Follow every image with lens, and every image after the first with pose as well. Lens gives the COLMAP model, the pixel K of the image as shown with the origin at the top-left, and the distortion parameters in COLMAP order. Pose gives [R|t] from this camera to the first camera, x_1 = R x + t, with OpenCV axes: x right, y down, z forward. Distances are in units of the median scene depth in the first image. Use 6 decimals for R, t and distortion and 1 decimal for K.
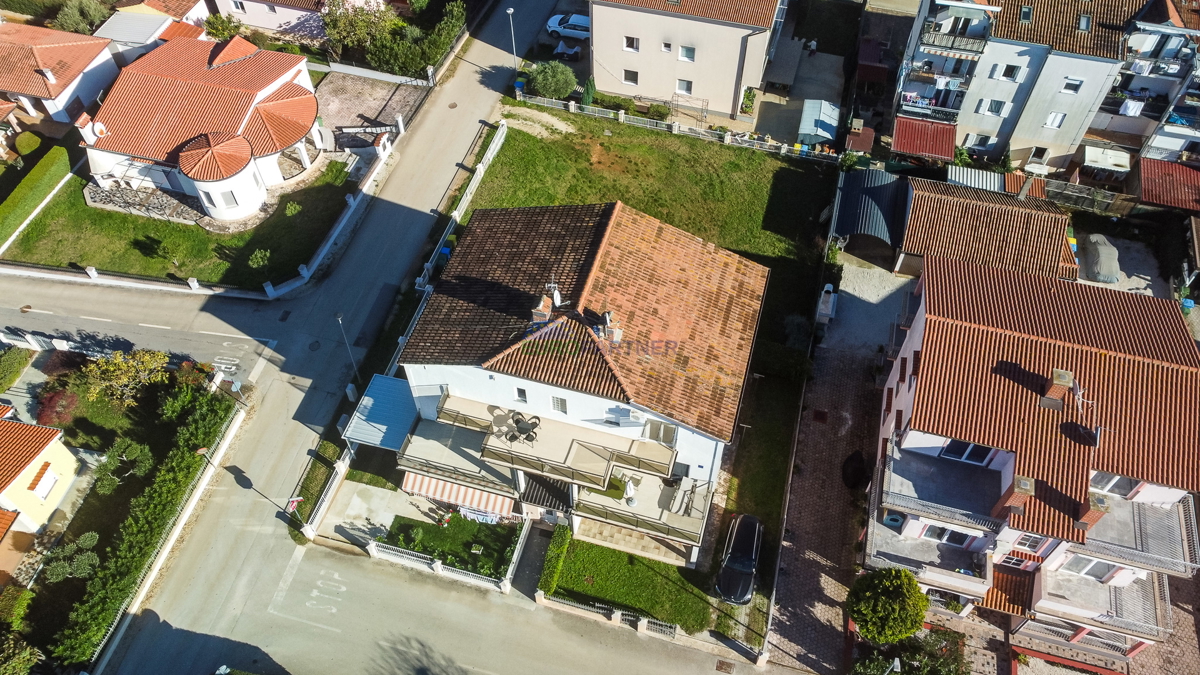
lens RADIAL K [[908.0, 0, 599.4], [0, 908.0, 336.1], [0, 0, 1]] dist [0.023041, 0.006766]
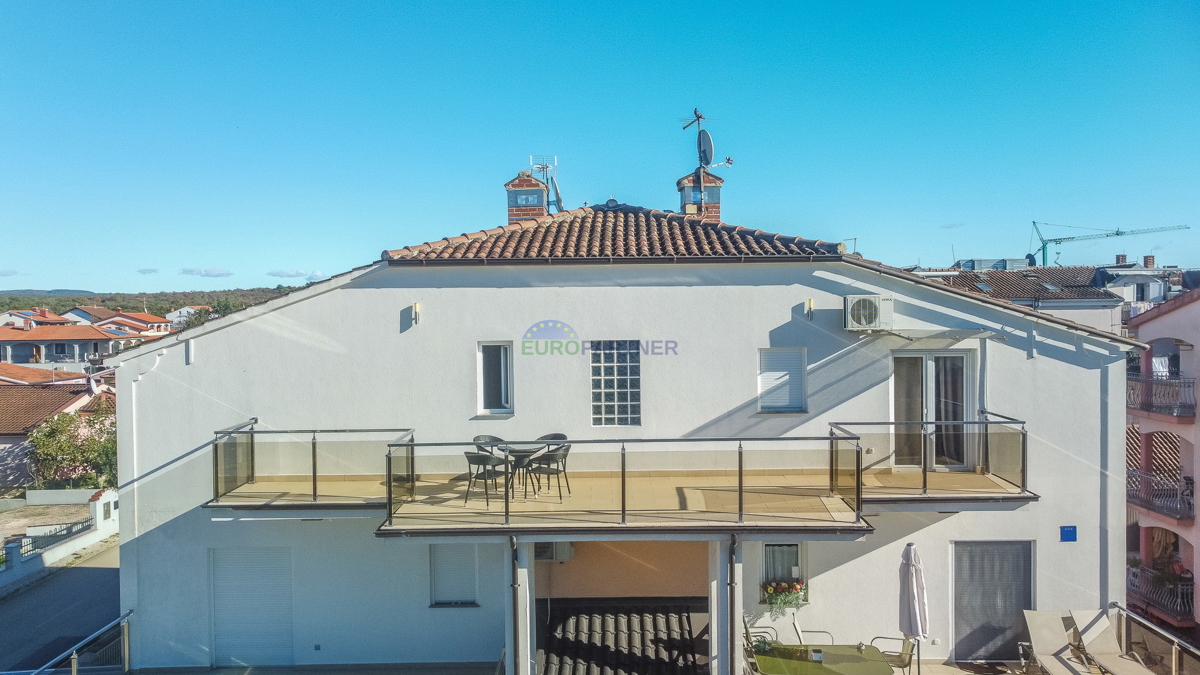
lens RADIAL K [[908.0, 0, 603.5], [0, 908.0, 336.7], [0, 0, 1]] dist [0.023041, 0.006766]
pose [[0.963366, -0.016529, 0.267679, -0.109901], [0.217599, 0.631602, -0.744130, 0.249168], [-0.156767, 0.775117, 0.612061, 0.627217]]
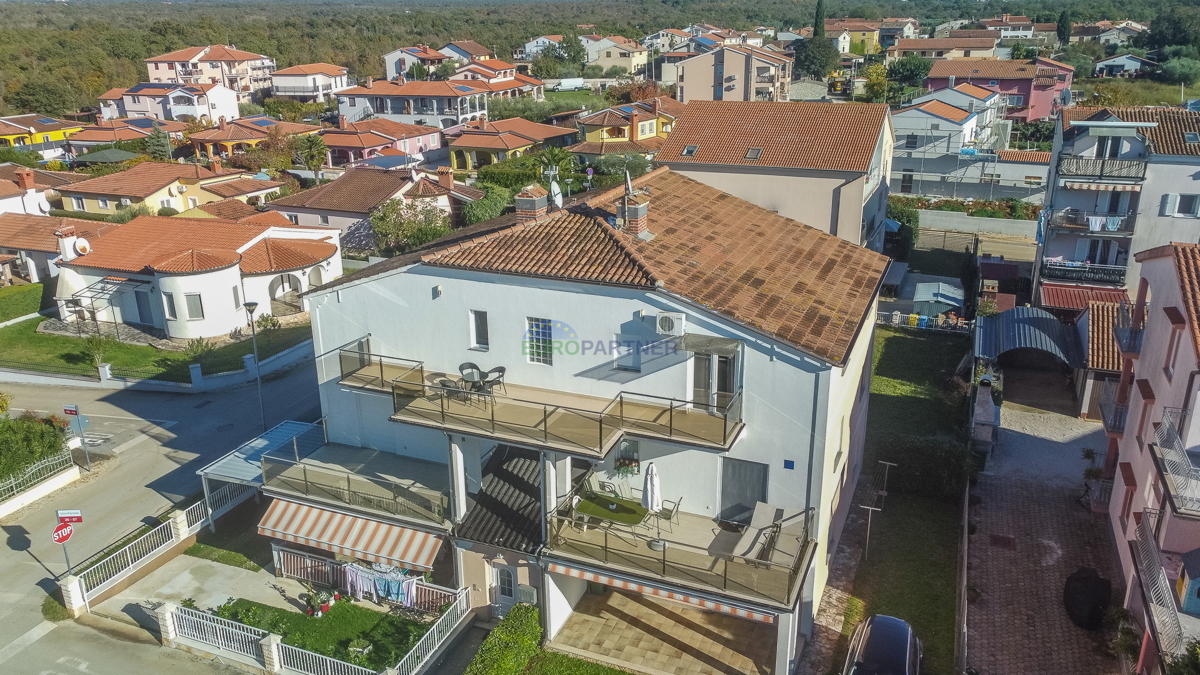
lens RADIAL K [[908.0, 0, 601.0], [0, 908.0, 337.1], [0, 0, 1]] dist [0.023041, 0.006766]
pose [[0.993020, 0.034551, -0.112769, 0.048398], [-0.090498, 0.836359, -0.540660, 0.308433], [0.075635, 0.547092, 0.833649, 0.412017]]
